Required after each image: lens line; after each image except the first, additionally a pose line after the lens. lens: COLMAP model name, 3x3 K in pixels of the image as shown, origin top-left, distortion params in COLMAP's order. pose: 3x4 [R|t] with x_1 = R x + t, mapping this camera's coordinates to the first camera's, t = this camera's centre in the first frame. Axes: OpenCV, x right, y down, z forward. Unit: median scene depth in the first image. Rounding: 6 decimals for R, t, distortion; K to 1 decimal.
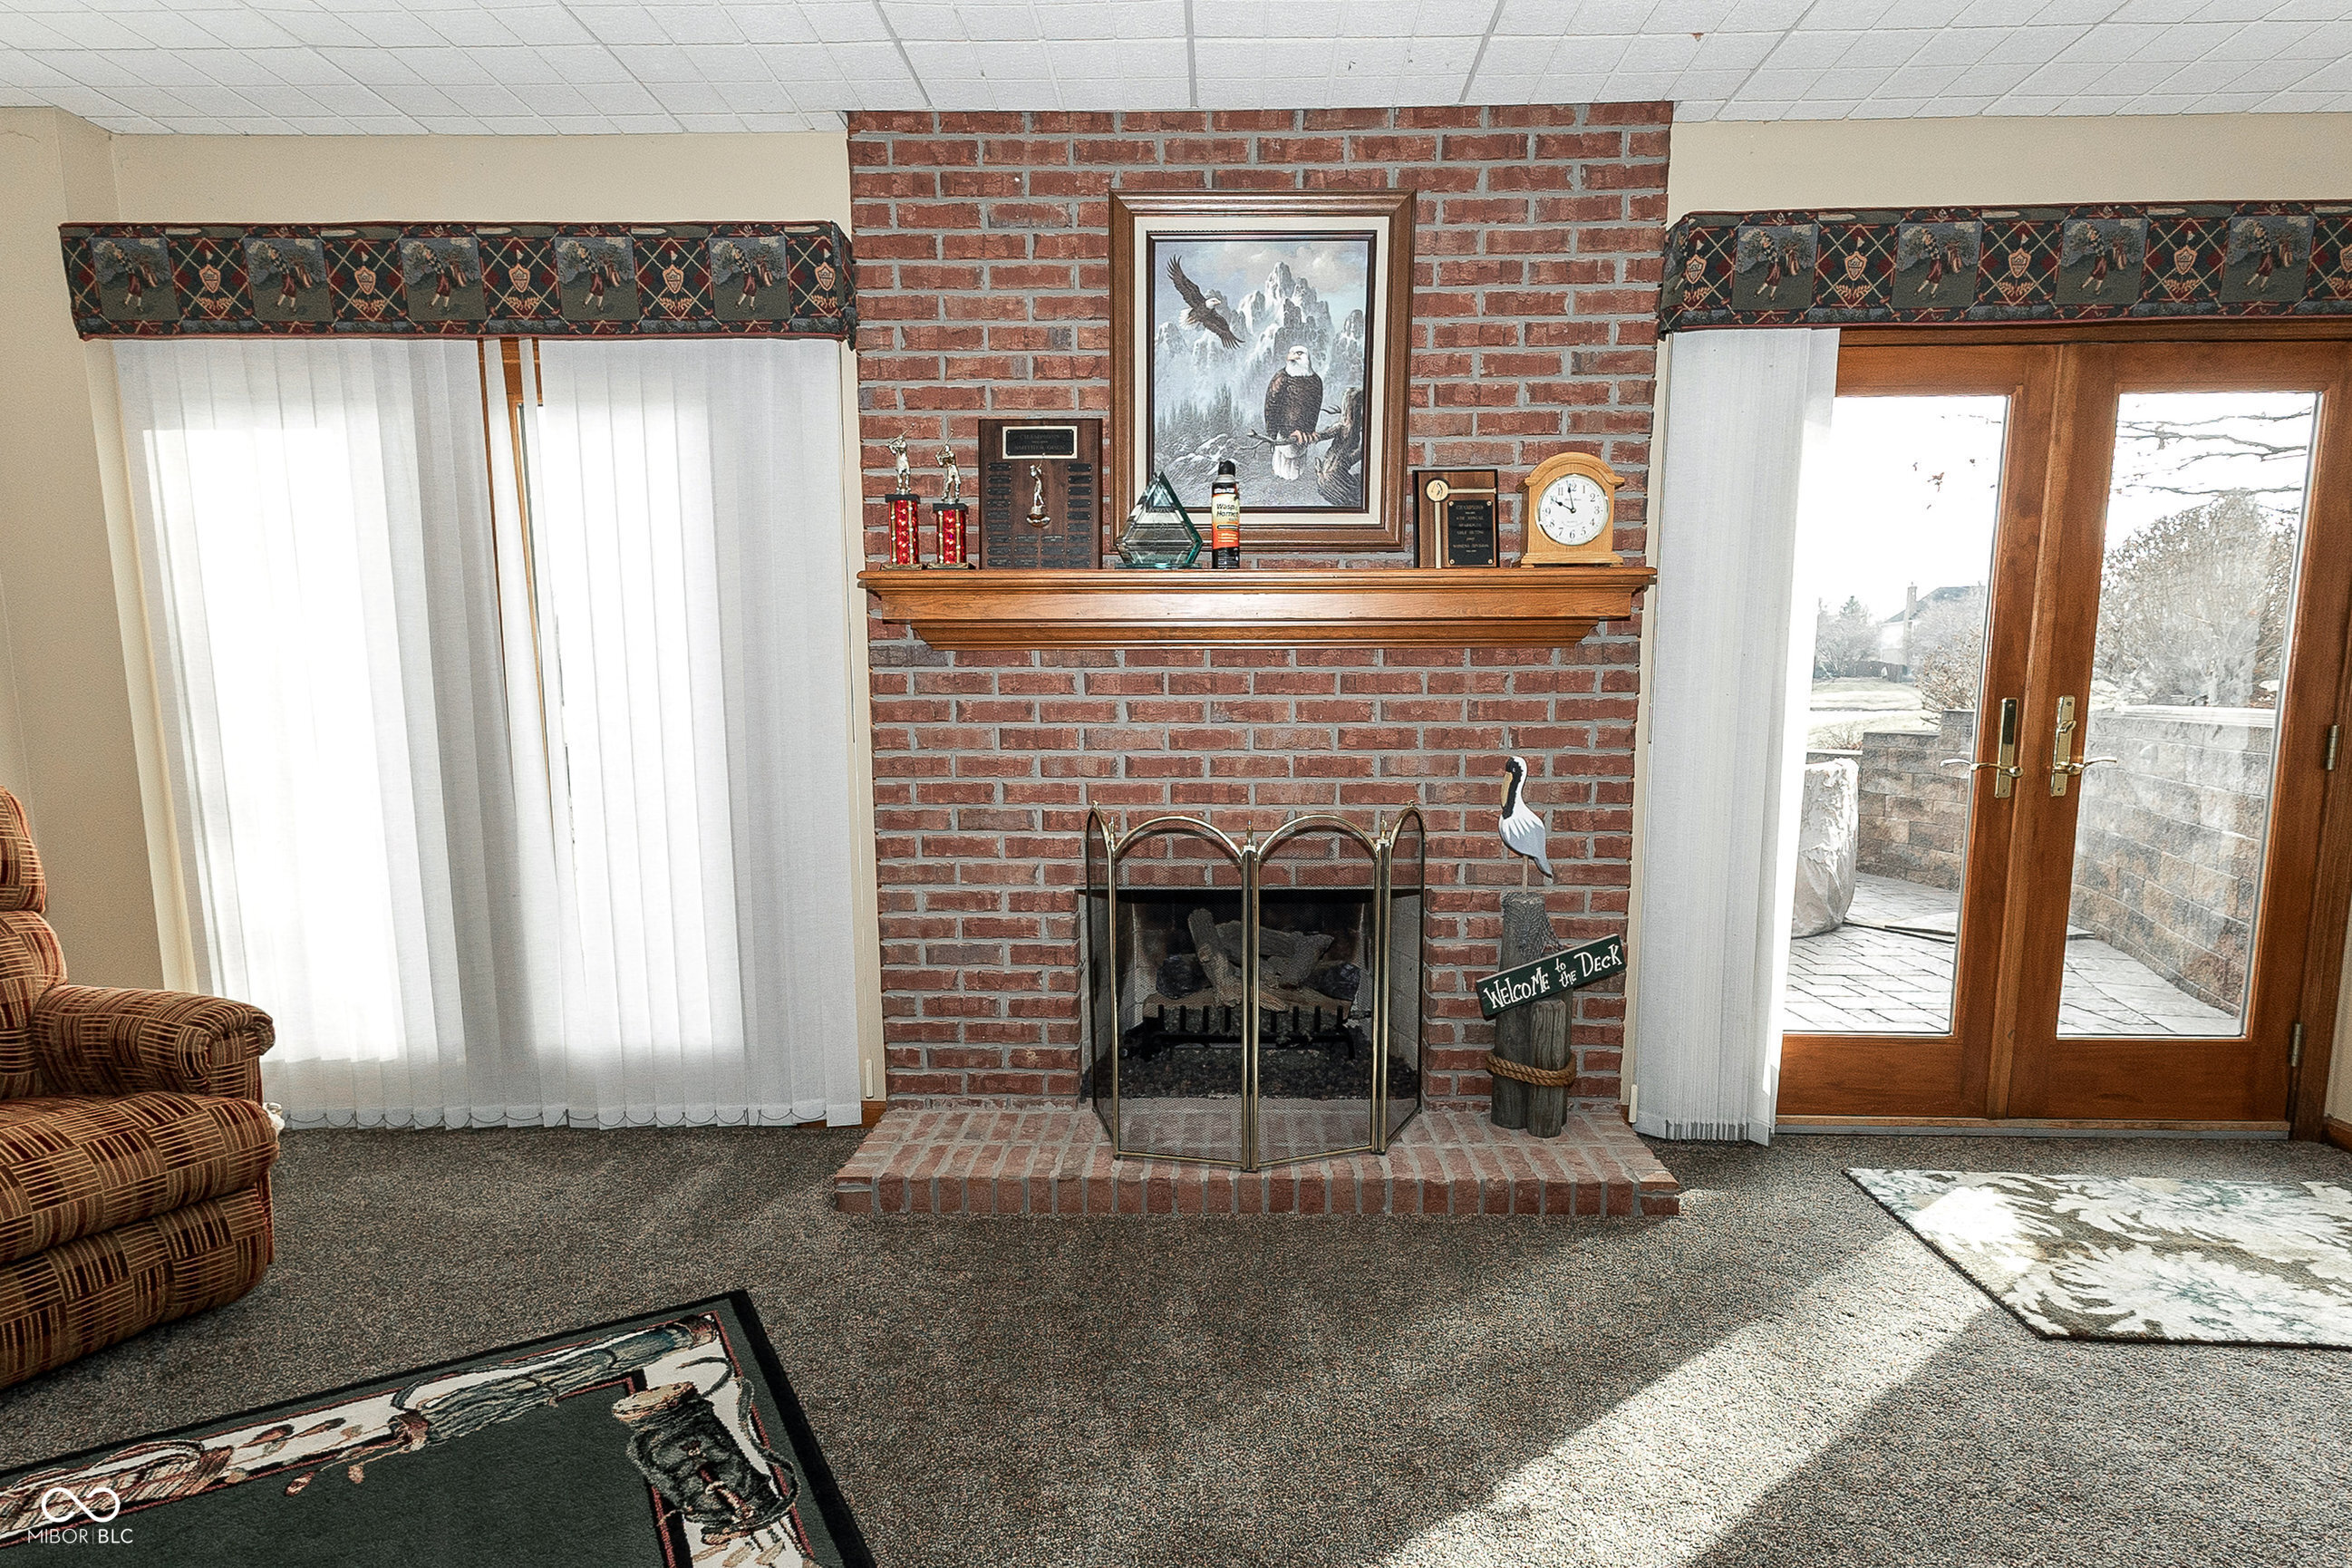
lens RADIAL K [[1228.1, 0, 1183.9], [0, 1228.1, 852.0], [0, 0, 1]] dist [0.014647, -0.001630]
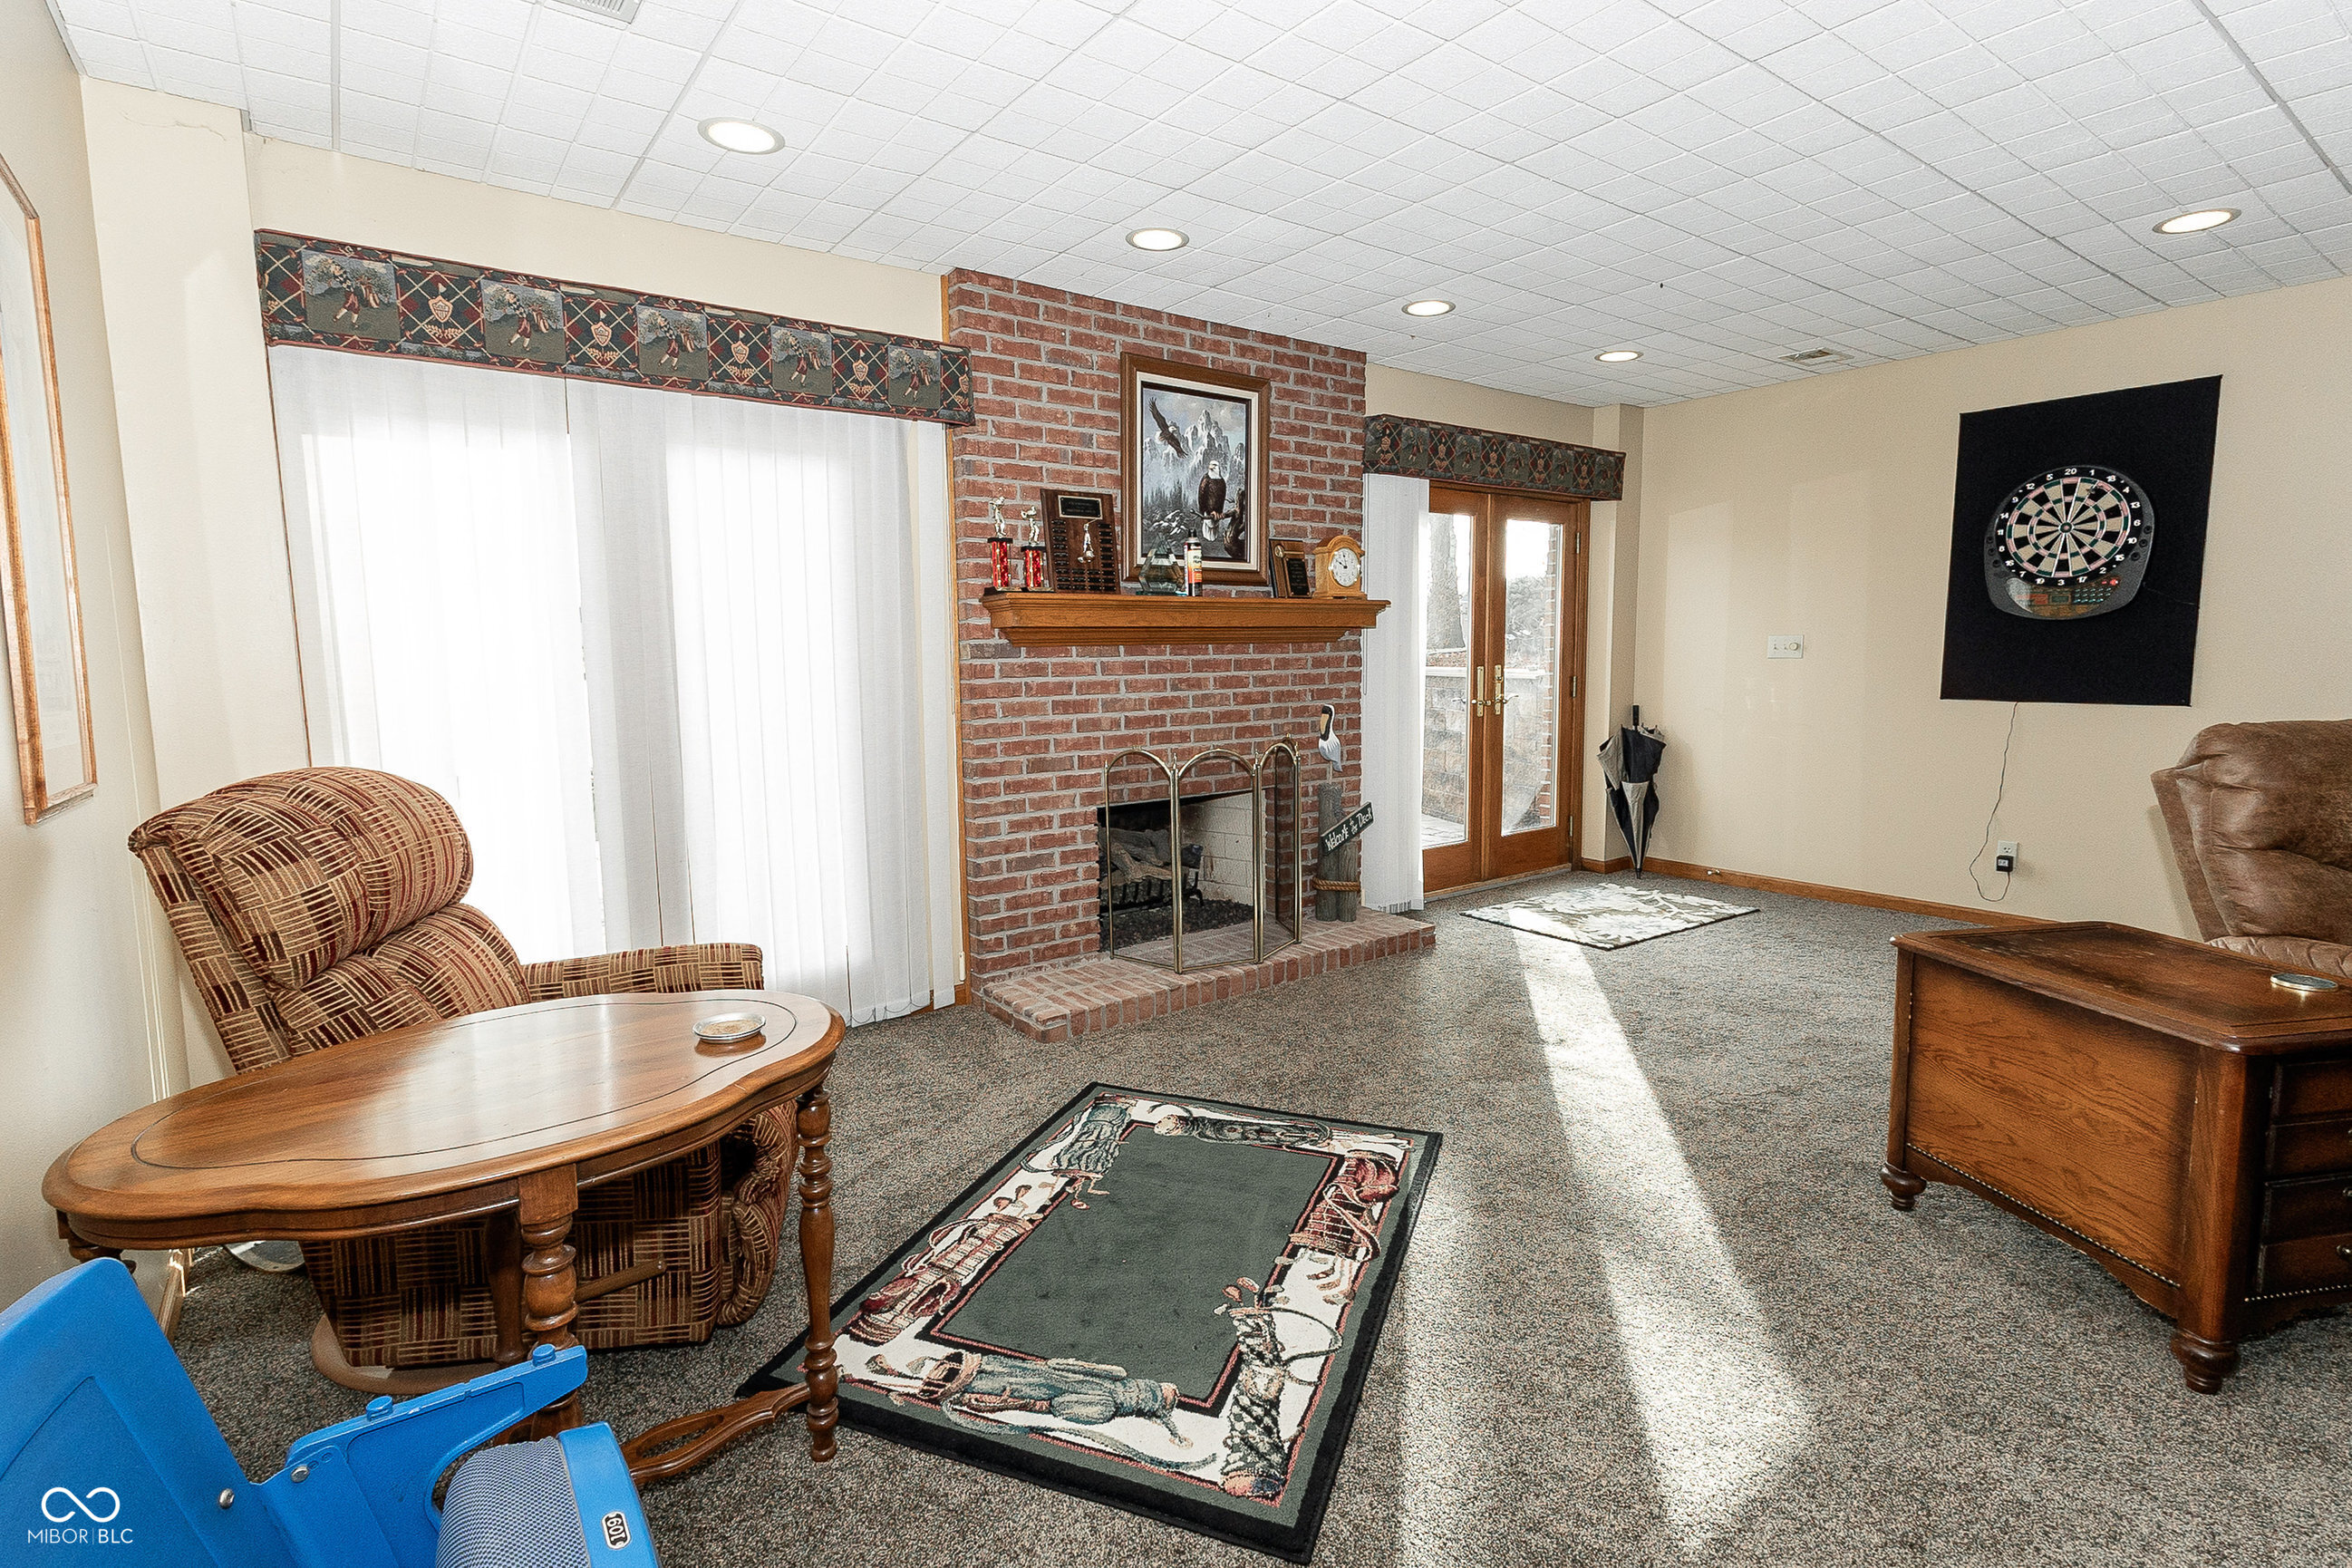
lens RADIAL K [[1119.3, 0, 1172.5], [0, 1119.3, 759.9], [0, 0, 1]] dist [0.002881, 0.000429]
pose [[0.789419, -0.069989, 0.609851, -0.874471], [0.091959, 0.995751, -0.004760, -0.012467], [-0.606927, 0.059838, 0.792502, -0.121301]]
